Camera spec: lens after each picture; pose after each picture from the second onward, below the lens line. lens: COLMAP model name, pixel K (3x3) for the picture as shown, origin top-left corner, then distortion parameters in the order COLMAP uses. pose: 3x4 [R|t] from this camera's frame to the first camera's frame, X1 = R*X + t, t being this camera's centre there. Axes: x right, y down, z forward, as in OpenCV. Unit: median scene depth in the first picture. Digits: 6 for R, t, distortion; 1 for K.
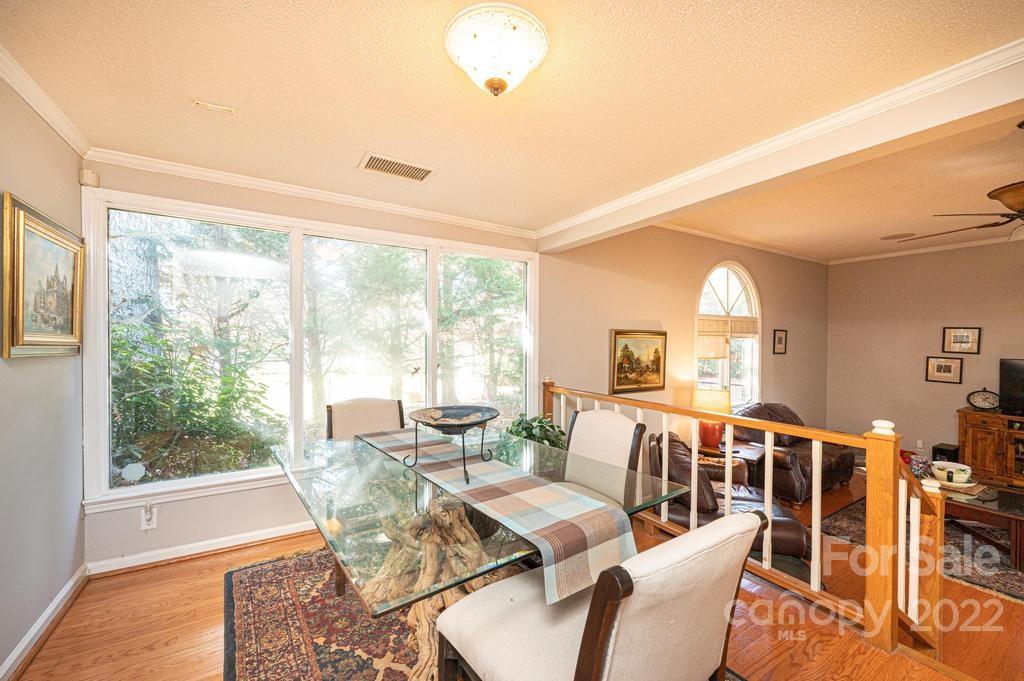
lens RADIAL K [[406.4, 0, 513.0], [0, 406.4, 343.8], [0, 0, 1]] dist [-0.000306, 0.000281]
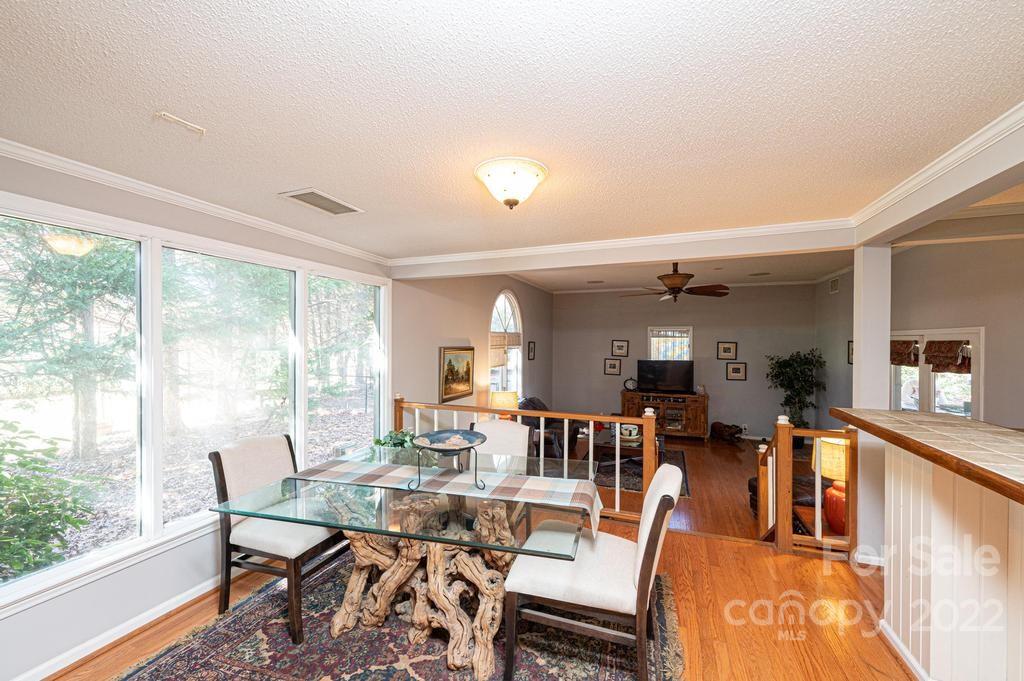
lens RADIAL K [[406.4, 0, 513.0], [0, 406.4, 343.8], [0, 0, 1]] dist [-0.000306, 0.000281]
pose [[0.796039, -0.007833, 0.605194, -0.266639], [0.006562, 0.999969, 0.004311, -0.044325], [-0.605209, 0.000540, 0.796066, -0.038459]]
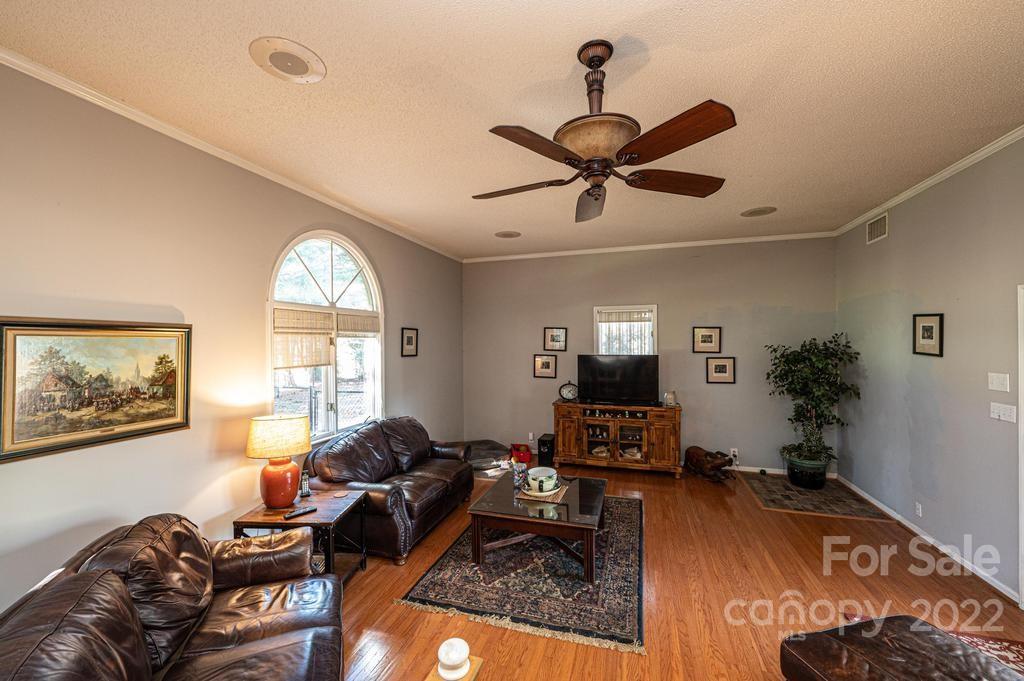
lens RADIAL K [[406.7, 0, 512.9], [0, 406.7, 346.4], [0, 0, 1]] dist [0.000362, 0.000079]
pose [[0.760410, -0.016337, 0.649238, 0.354078], [0.016949, 0.999842, 0.005309, 0.003922], [-0.649223, 0.006967, 0.760567, 0.276742]]
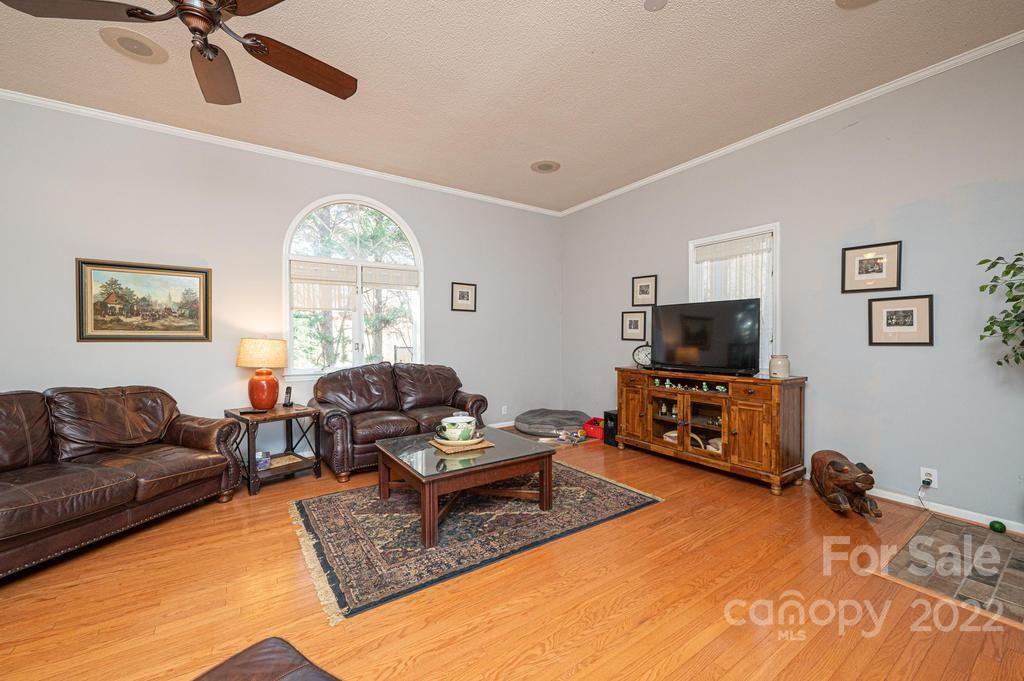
lens RADIAL K [[406.4, 0, 513.0], [0, 406.4, 343.8], [0, 0, 1]] dist [-0.000306, 0.000281]
pose [[0.999277, -0.008281, 0.037110, 0.967343], [0.008091, 0.999953, 0.005268, 0.121883], [-0.037152, -0.004963, 0.999297, 0.160173]]
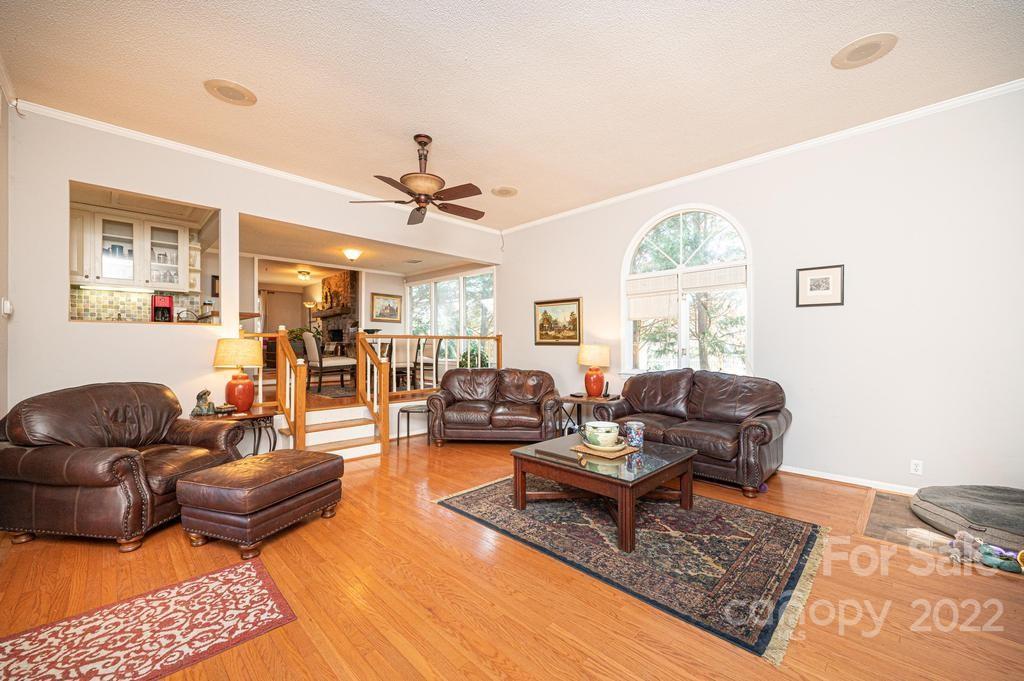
lens RADIAL K [[406.4, 0, 513.0], [0, 406.4, 343.8], [0, 0, 1]] dist [-0.000306, 0.000281]
pose [[0.223706, -0.006358, -0.974636, 1.535454], [-0.009311, 0.999919, -0.008660, 0.122648], [0.974612, 0.011012, 0.223629, 0.535748]]
